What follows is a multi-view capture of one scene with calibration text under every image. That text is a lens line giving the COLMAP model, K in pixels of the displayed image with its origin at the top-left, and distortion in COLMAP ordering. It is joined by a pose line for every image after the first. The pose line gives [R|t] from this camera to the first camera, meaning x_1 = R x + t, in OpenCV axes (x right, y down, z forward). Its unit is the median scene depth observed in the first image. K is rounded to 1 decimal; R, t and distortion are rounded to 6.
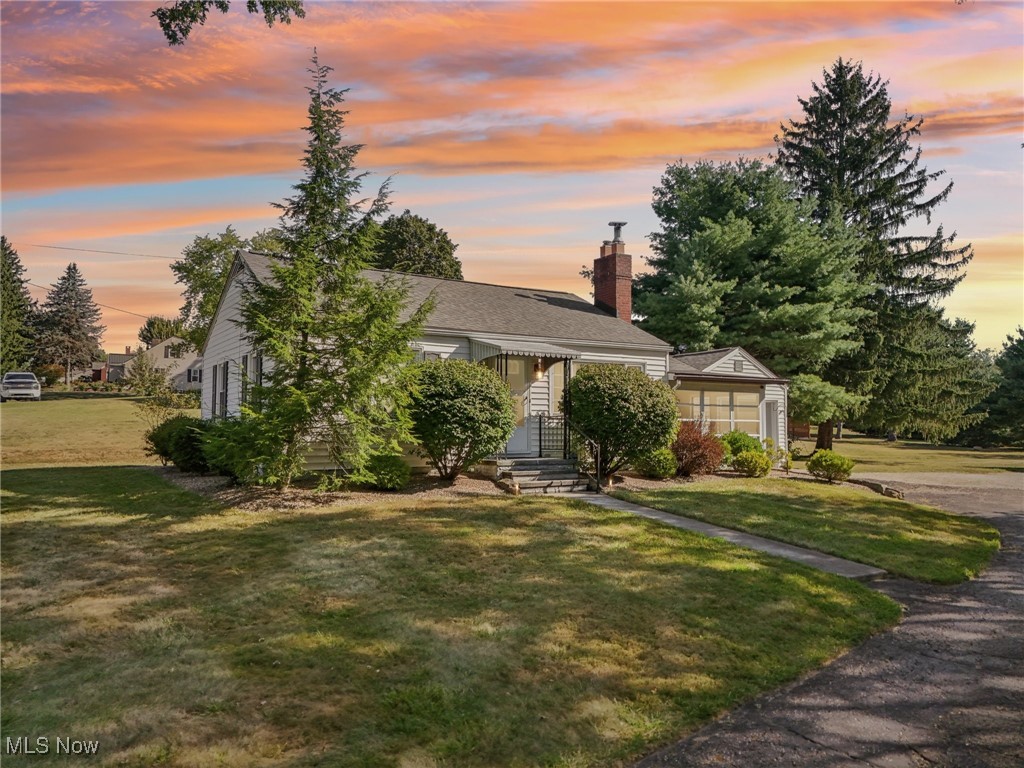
lens RADIAL K [[736.0, 0, 512.0], [0, 736.0, 384.0], [0, 0, 1]] dist [0.081008, -0.062387]
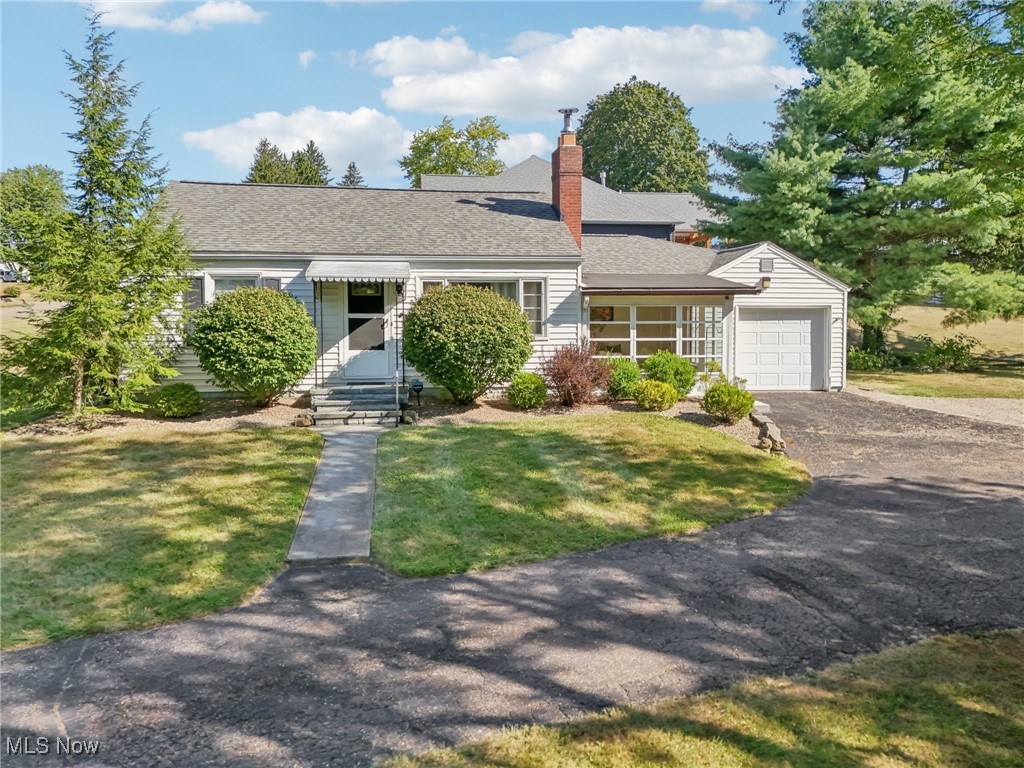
lens RADIAL K [[769.8, 0, 523.1], [0, 769.8, 332.8], [0, 0, 1]] dist [0.083012, -0.100254]
pose [[0.919417, 0.012923, -0.393072, 0.618756], [0.026057, 0.995262, 0.093669, -0.058646], [0.392420, -0.096363, 0.914724, 0.155170]]
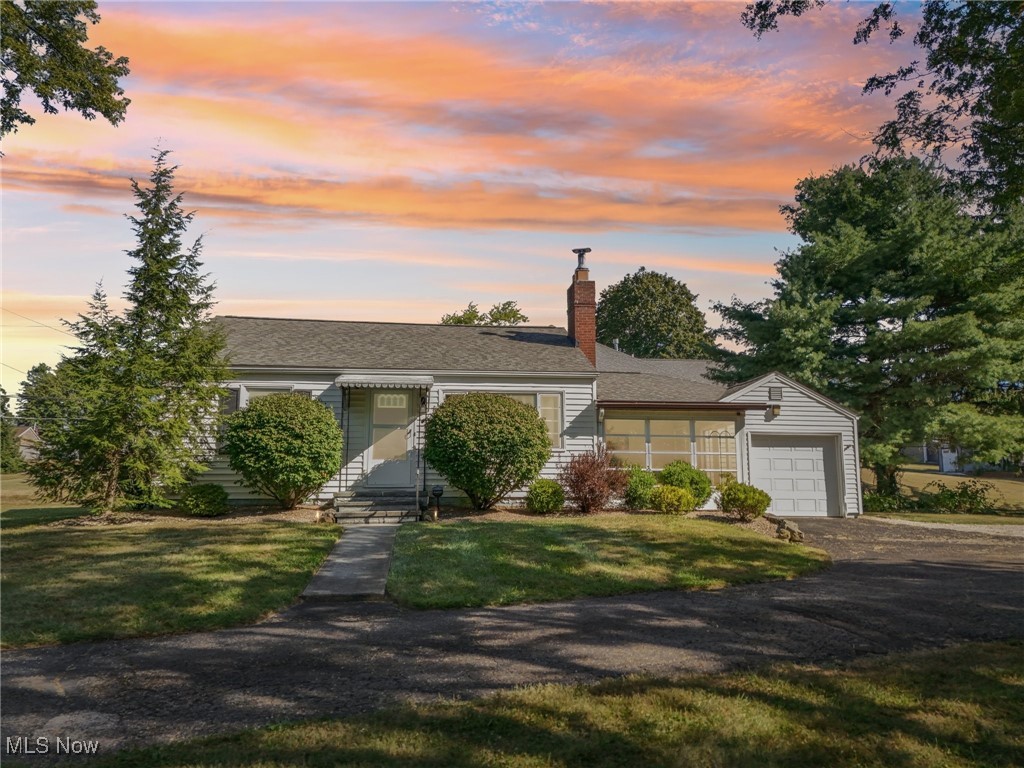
lens RADIAL K [[739.9, 0, 523.5], [0, 739.9, 378.7], [0, 0, 1]] dist [0.077188, -0.081397]
pose [[0.909361, -0.065076, -0.410887, 0.618120], [0.027010, 0.994841, -0.097786, 0.053944], [0.415130, 0.077825, 0.906427, 0.153075]]
